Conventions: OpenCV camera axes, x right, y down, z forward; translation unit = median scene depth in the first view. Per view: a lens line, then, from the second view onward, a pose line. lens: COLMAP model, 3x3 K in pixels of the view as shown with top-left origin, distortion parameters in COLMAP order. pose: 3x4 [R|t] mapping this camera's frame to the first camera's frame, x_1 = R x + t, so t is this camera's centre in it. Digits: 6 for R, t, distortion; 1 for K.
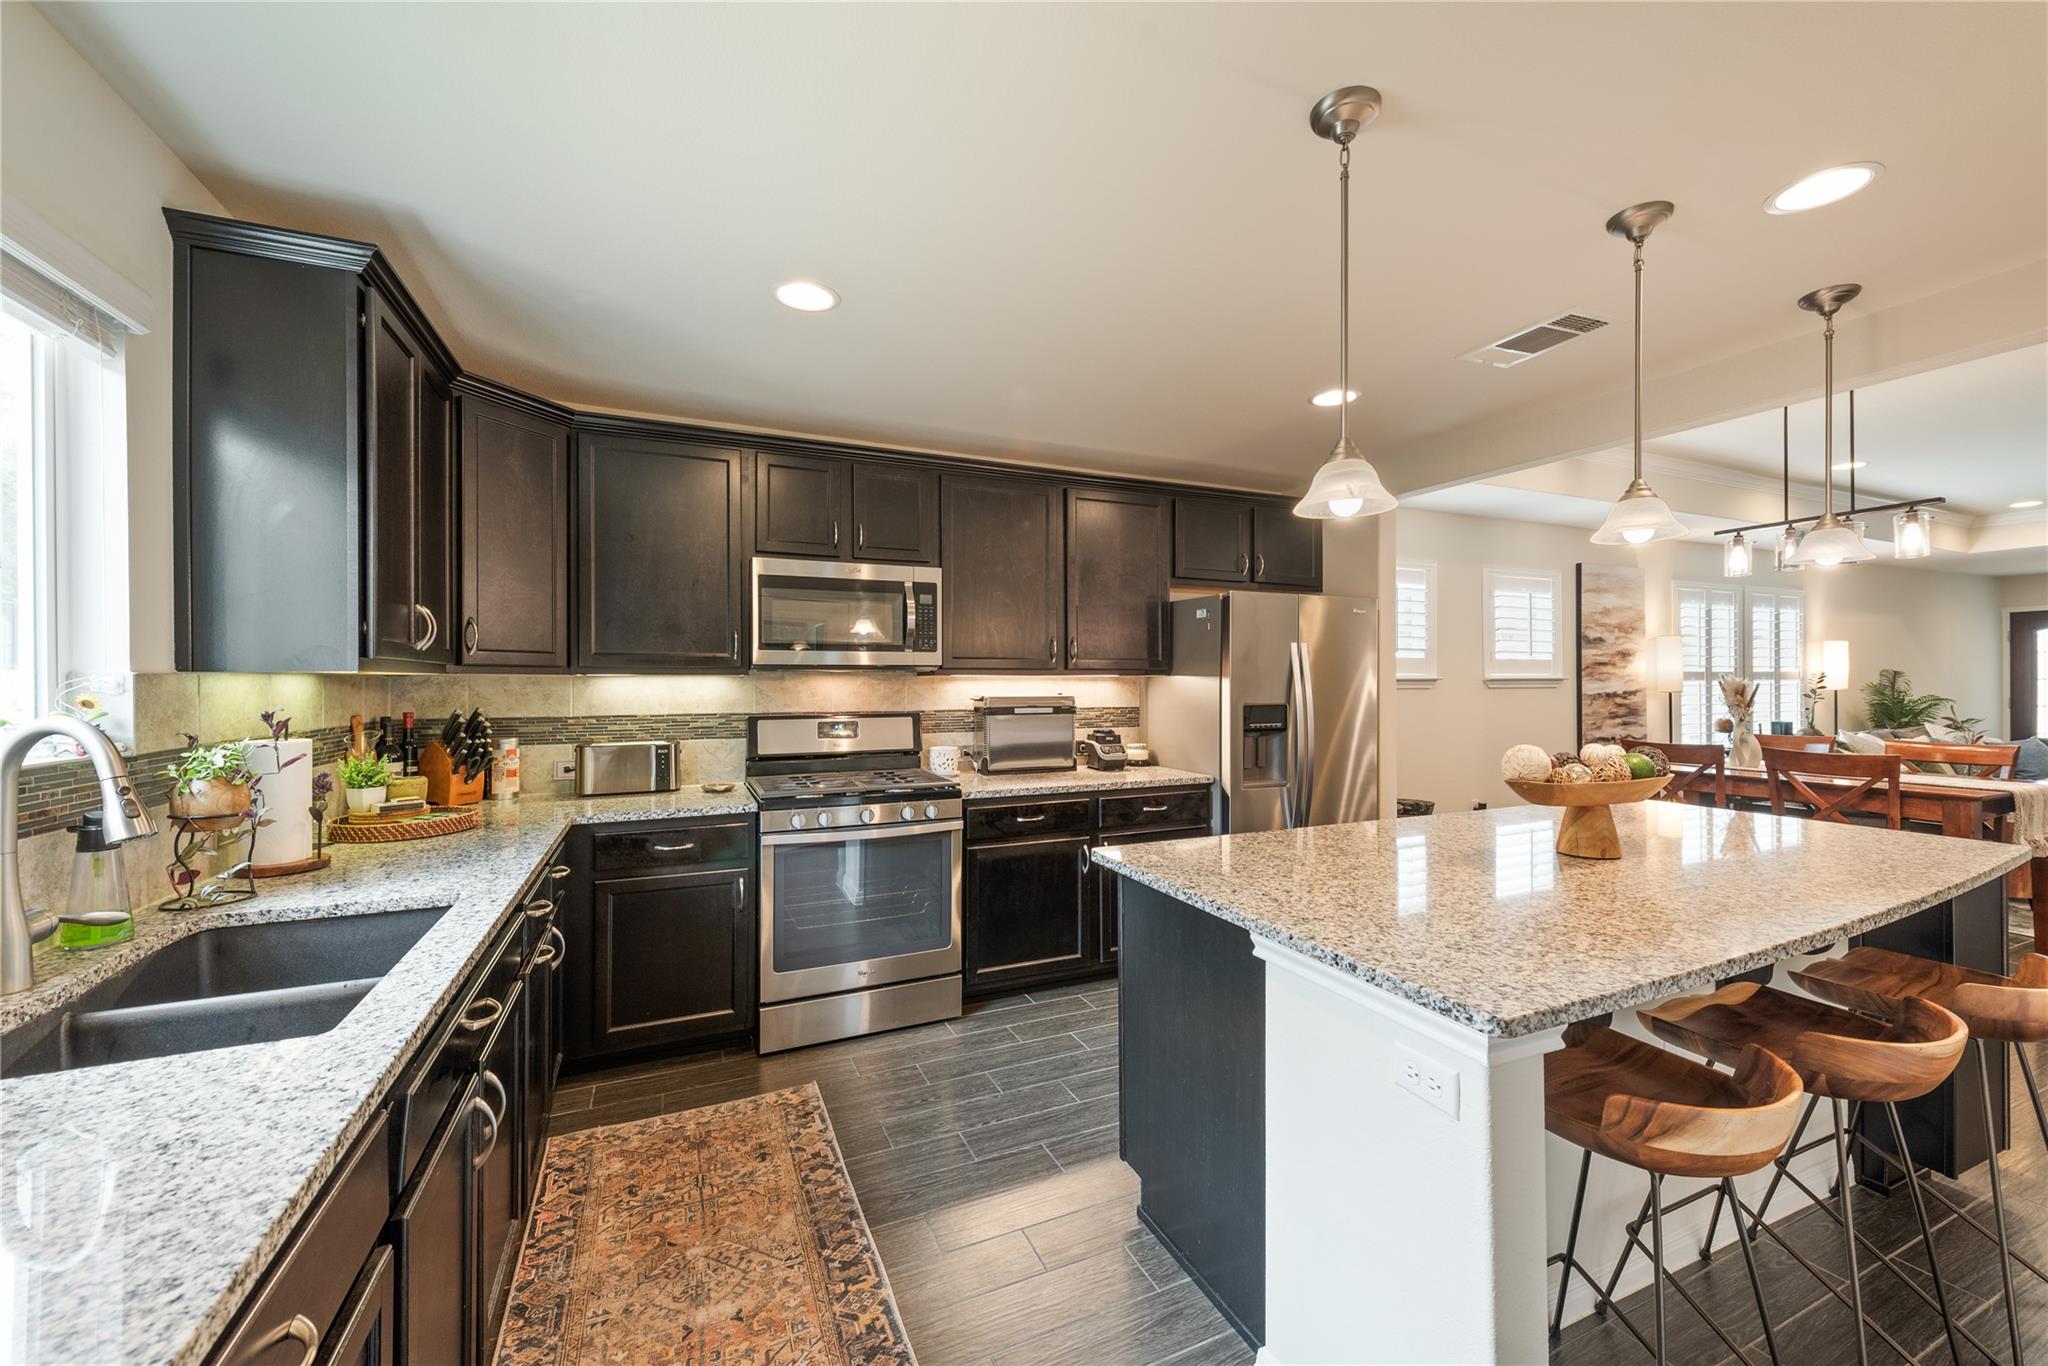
lens RADIAL K [[793.0, 0, 1030.7], [0, 793.0, 681.7], [0, 0, 1]] dist [0.010160, -0.000061]
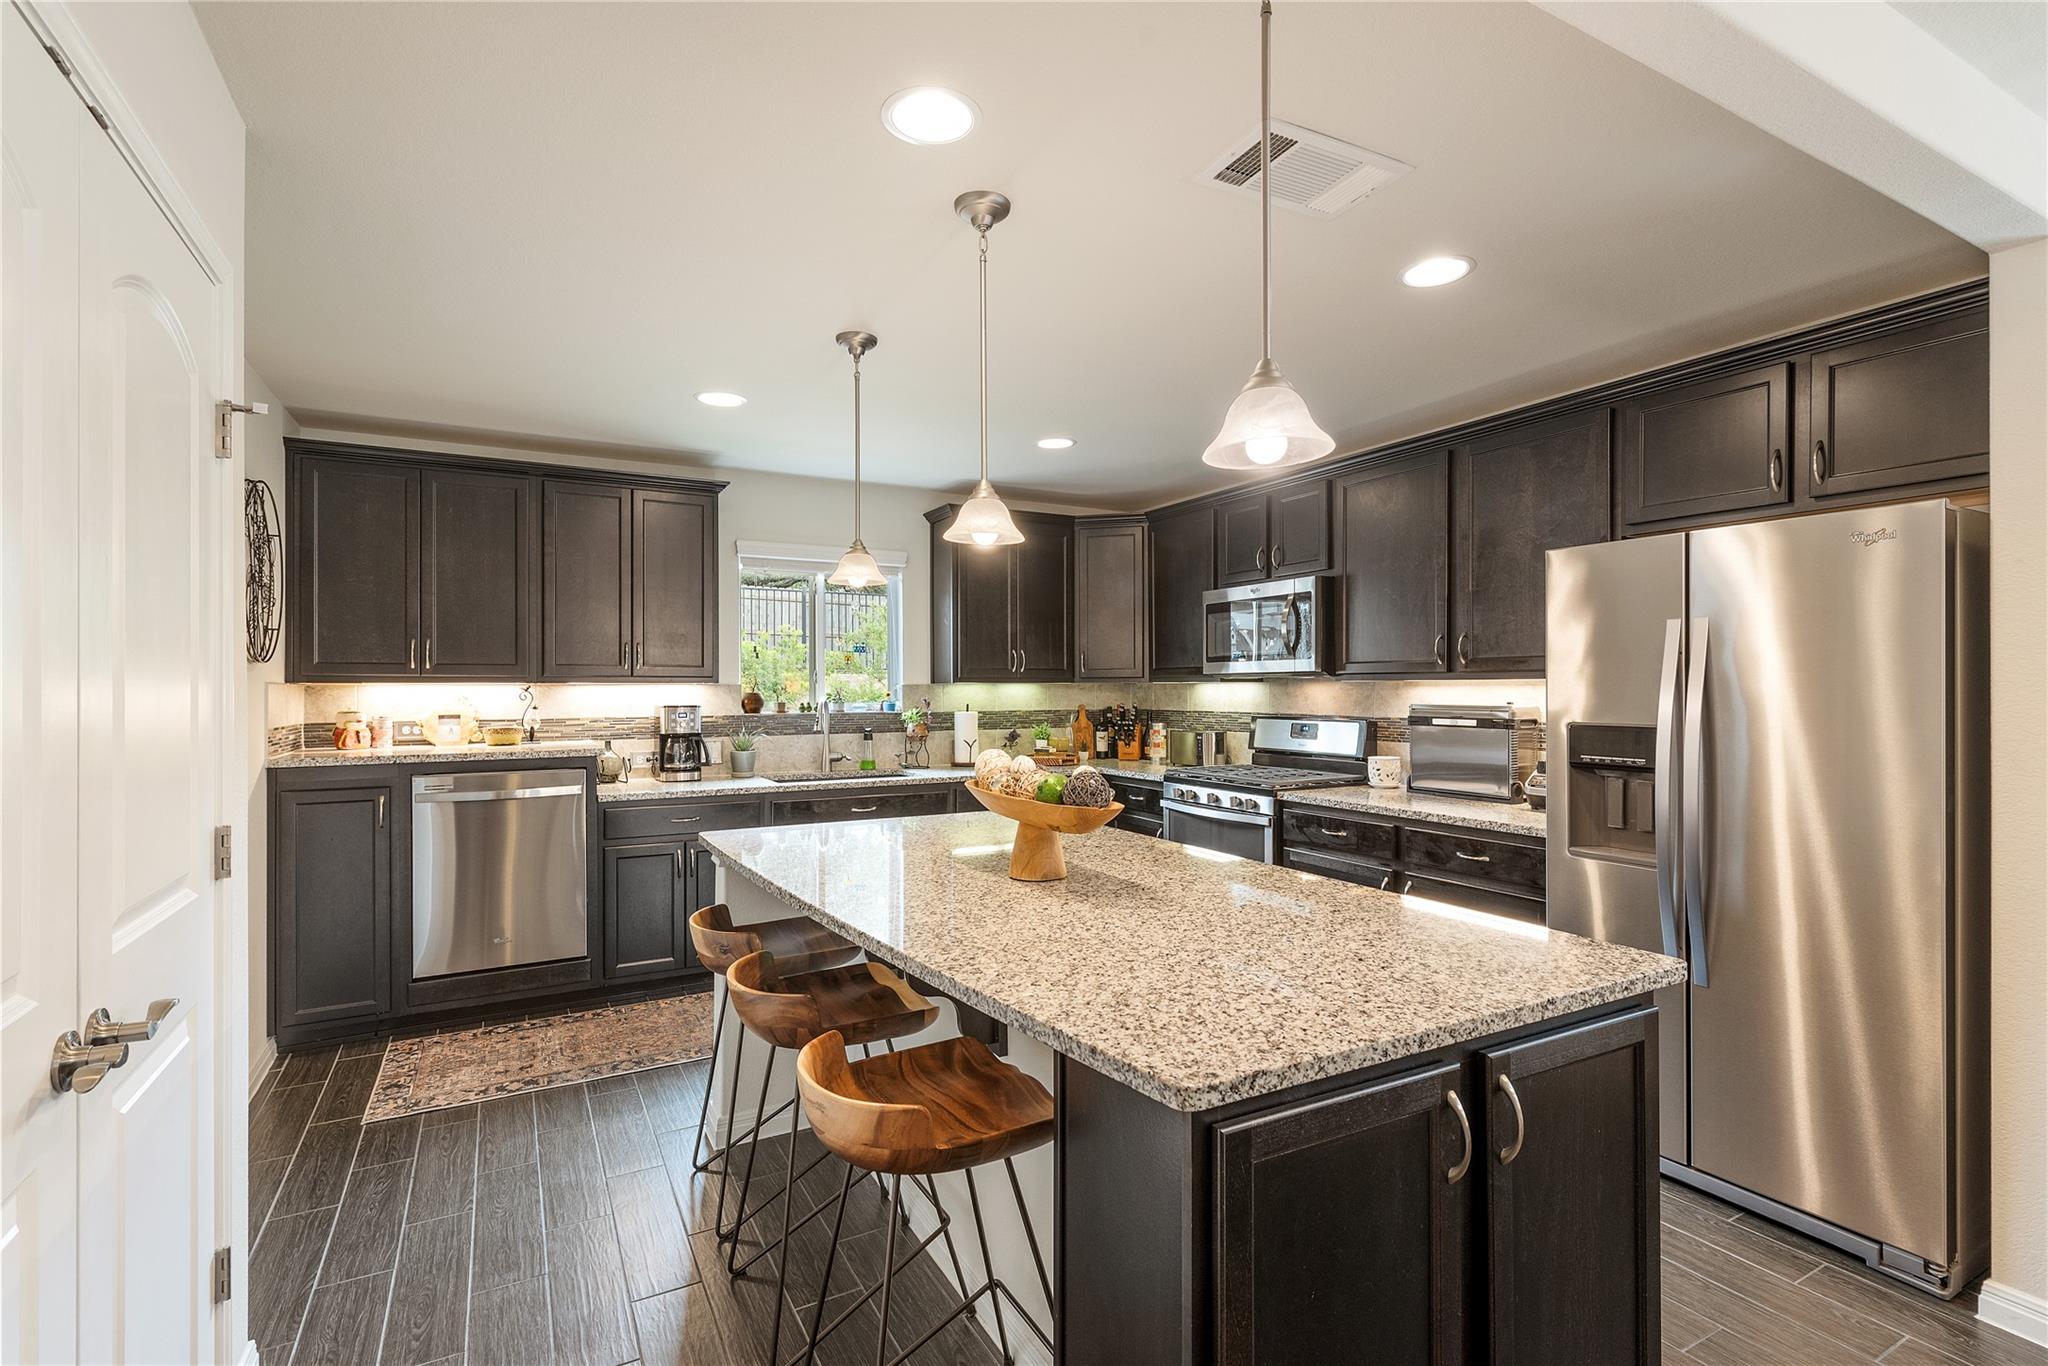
lens RADIAL K [[947.9, 0, 1037.5], [0, 947.9, 679.8], [0, 0, 1]] dist [0.001272, -0.000078]
pose [[0.082327, -0.007582, -0.996577, 0.963435], [-0.001766, 0.999968, -0.007753, 0.000532], [0.996604, 0.002398, 0.082311, 0.490509]]
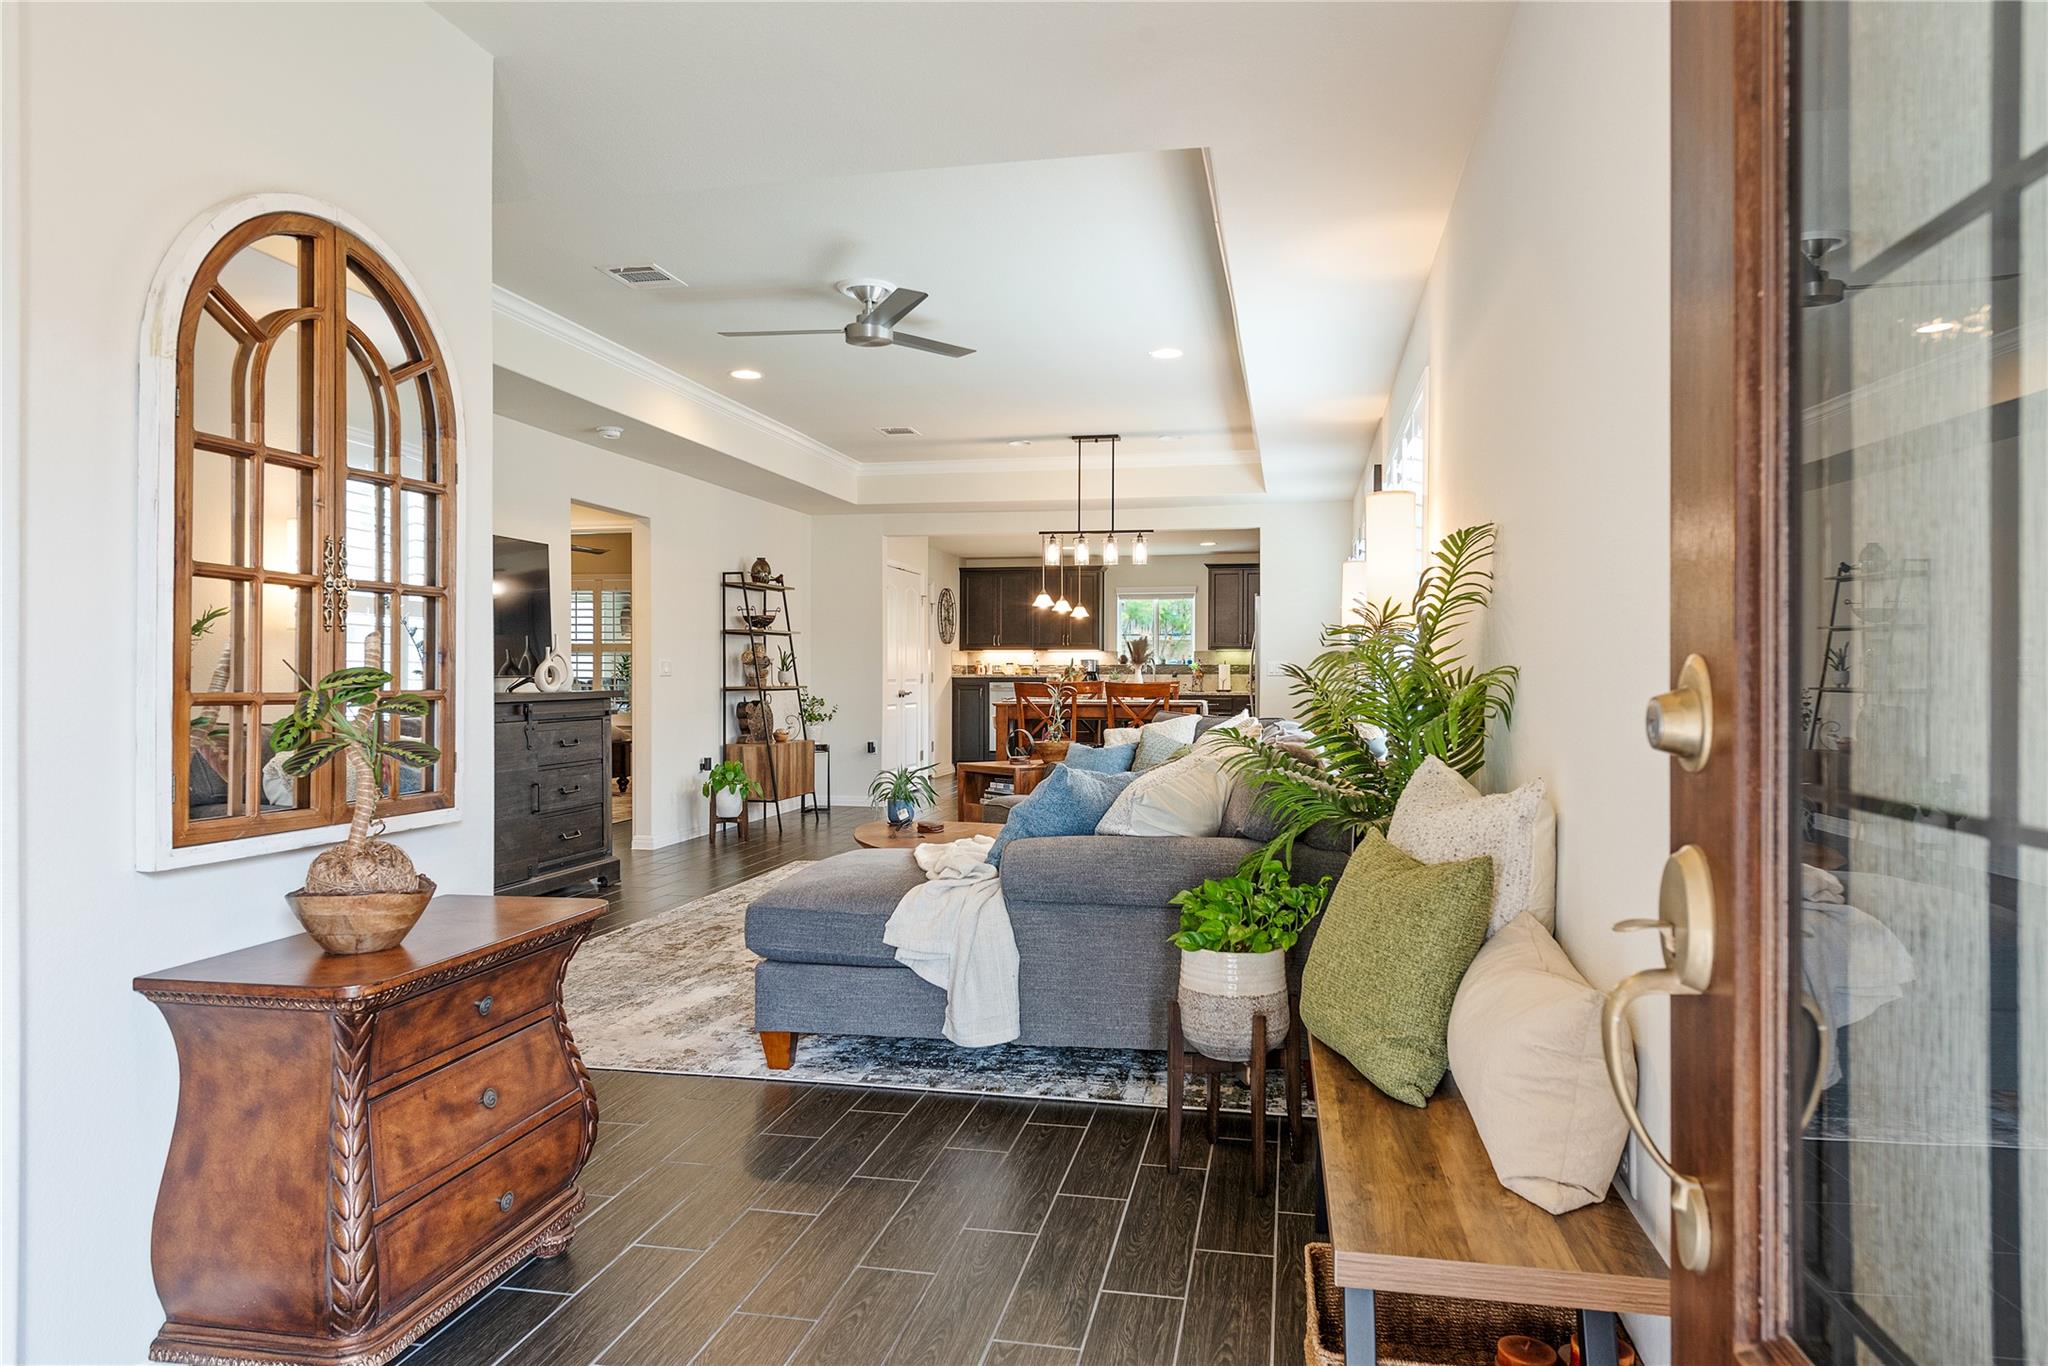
lens RADIAL K [[1241.8, 0, 1036.3], [0, 1241.8, 675.1], [0, 0, 1]] dist [0.001200, 0.000091]
pose [[-0.583103, 0.001399, -0.812397, 2.968194], [-0.004667, 0.999976, 0.005072, 0.054497], [0.812385, 0.006749, -0.583082, 2.281646]]
